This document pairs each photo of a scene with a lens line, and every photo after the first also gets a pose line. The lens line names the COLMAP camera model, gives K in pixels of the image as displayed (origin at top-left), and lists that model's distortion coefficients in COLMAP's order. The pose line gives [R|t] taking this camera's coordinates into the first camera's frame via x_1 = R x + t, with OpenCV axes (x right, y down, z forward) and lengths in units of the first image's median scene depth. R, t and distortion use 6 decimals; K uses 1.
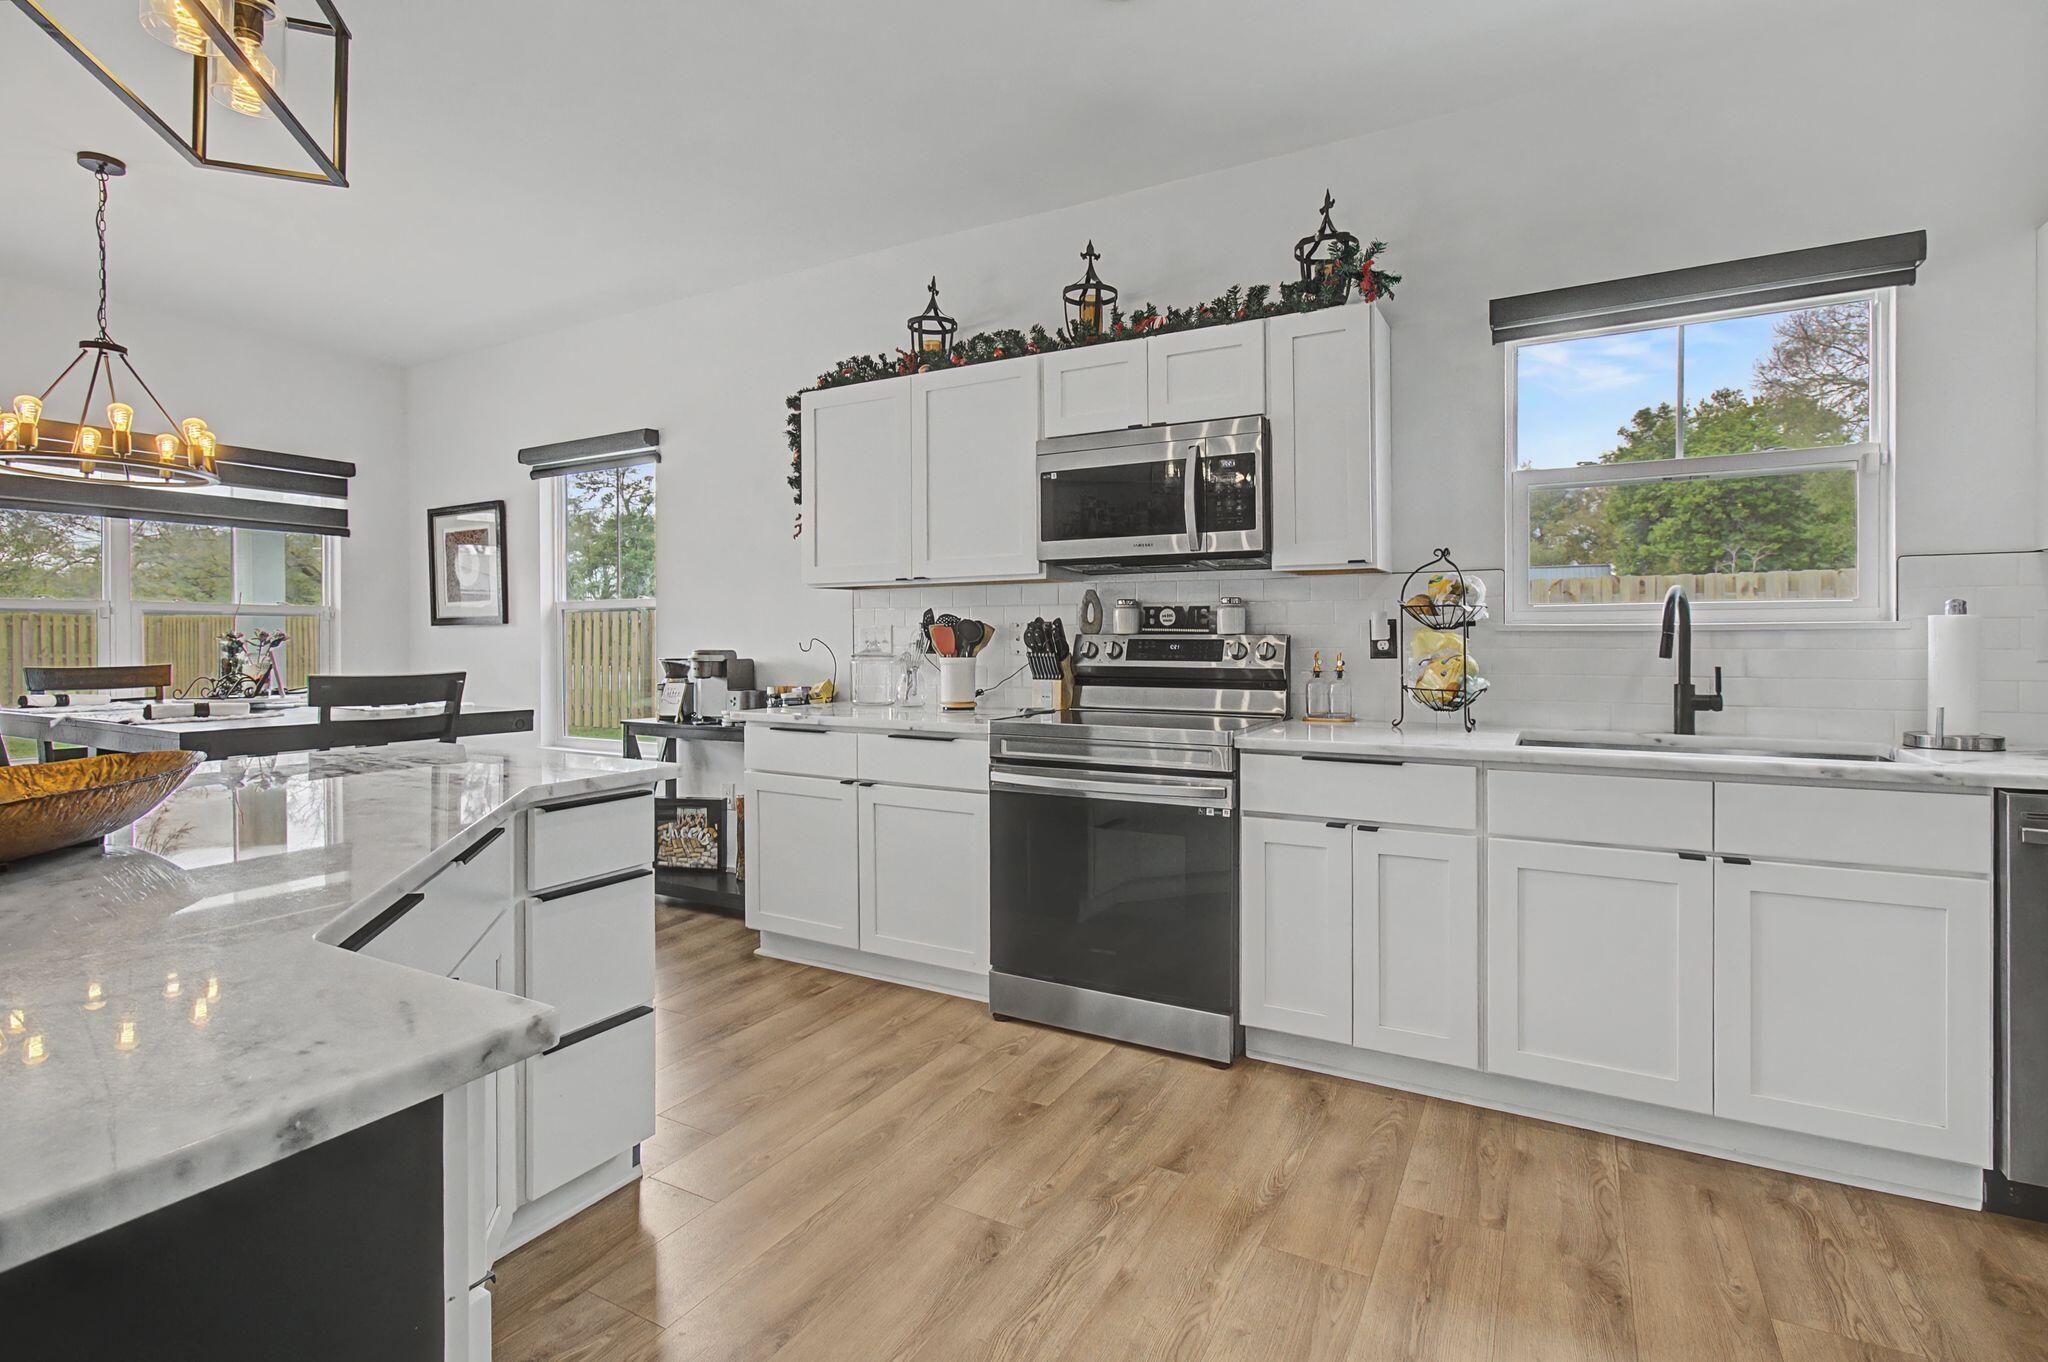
lens RADIAL K [[987.5, 0, 1016.6], [0, 987.5, 638.1], [0, 0, 1]] dist [0.000805, 0.000001]
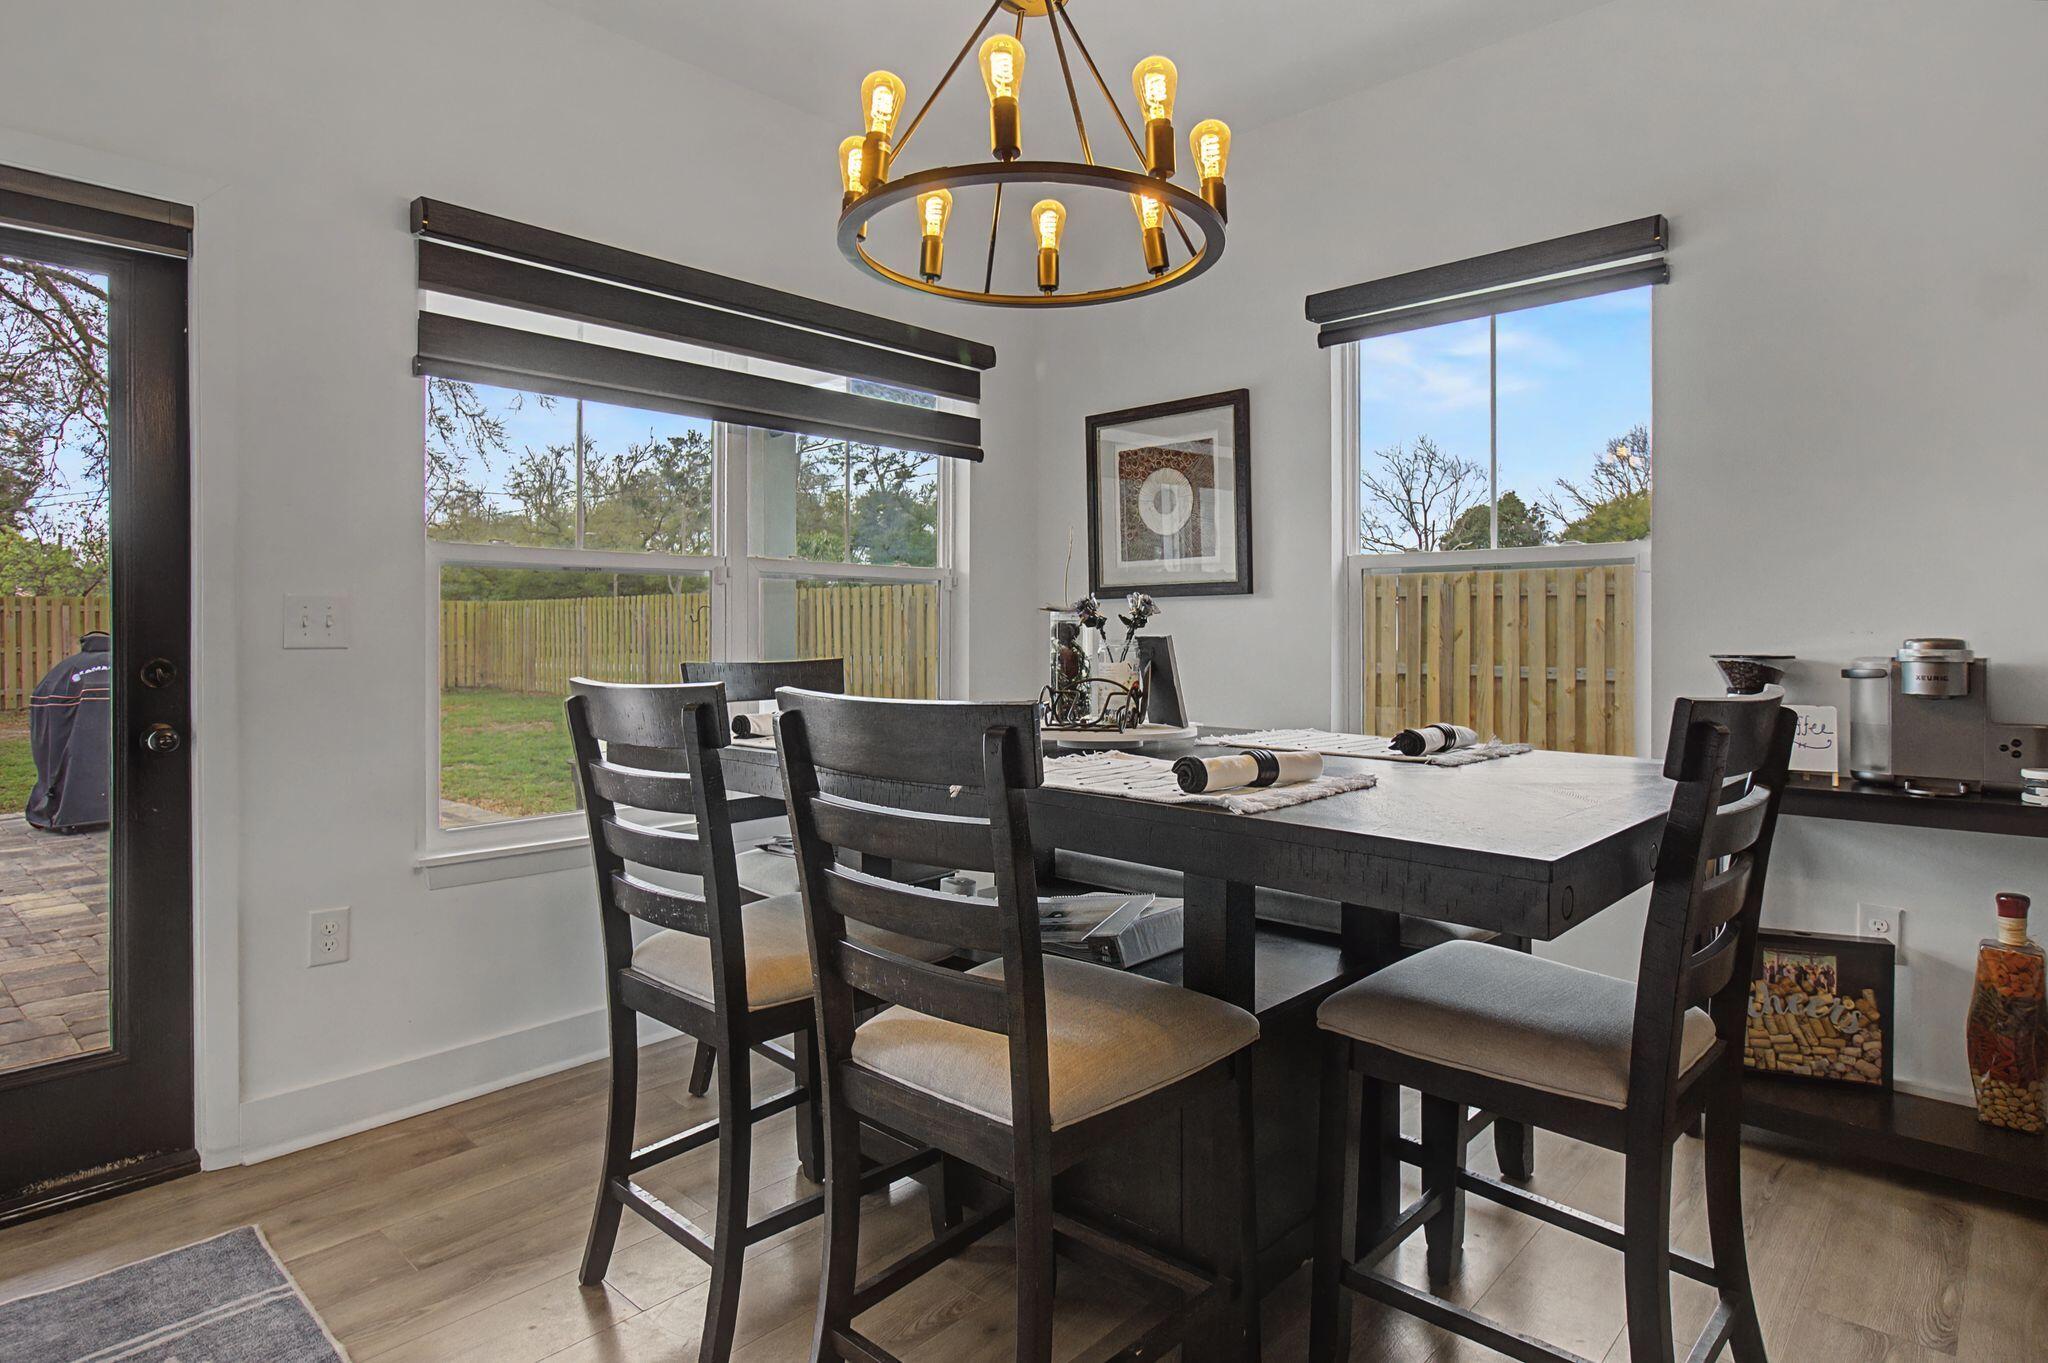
lens RADIAL K [[1119.8, 0, 1022.7], [0, 1119.8, 628.6], [0, 0, 1]] dist [0.002068, 0.000205]
pose [[0.972641, 0.003907, -0.232280, -0.588912], [-0.003531, 0.999992, 0.002035, 0.007266], [0.232286, -0.001159, 0.972647, 0.358582]]
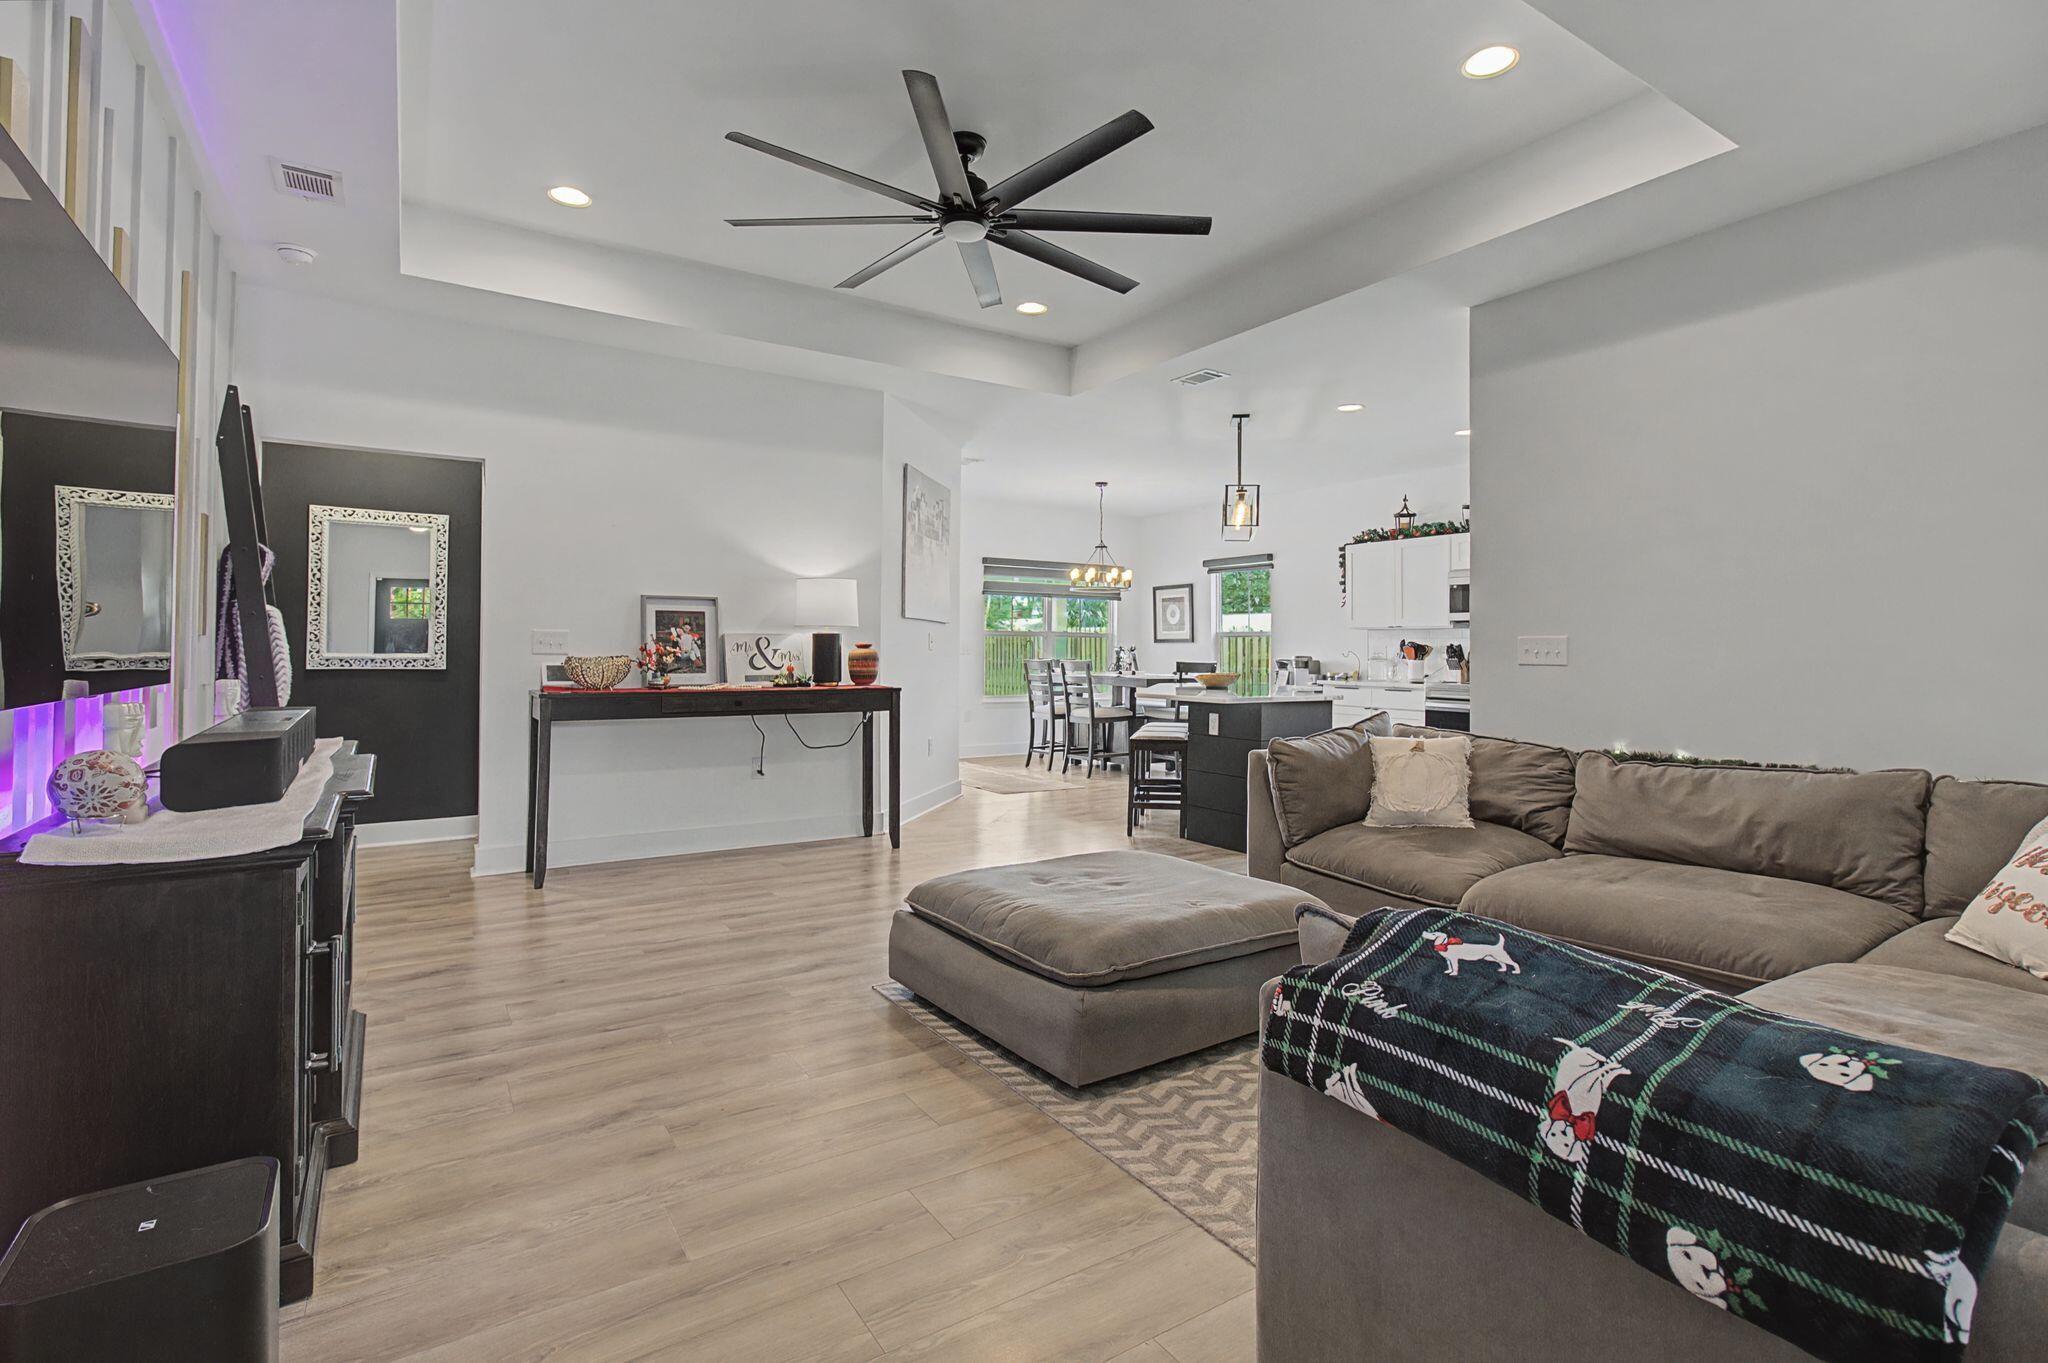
lens RADIAL K [[987.5, 0, 1038.9], [0, 987.5, 626.8], [0, 0, 1]] dist [0.000805, 0.000001]
pose [[0.893181, 0.001962, -0.449692, 0.159333], [-0.013023, 0.999684, -0.021505, 0.002372], [0.449508, 0.025064, 0.892925, -1.218739]]
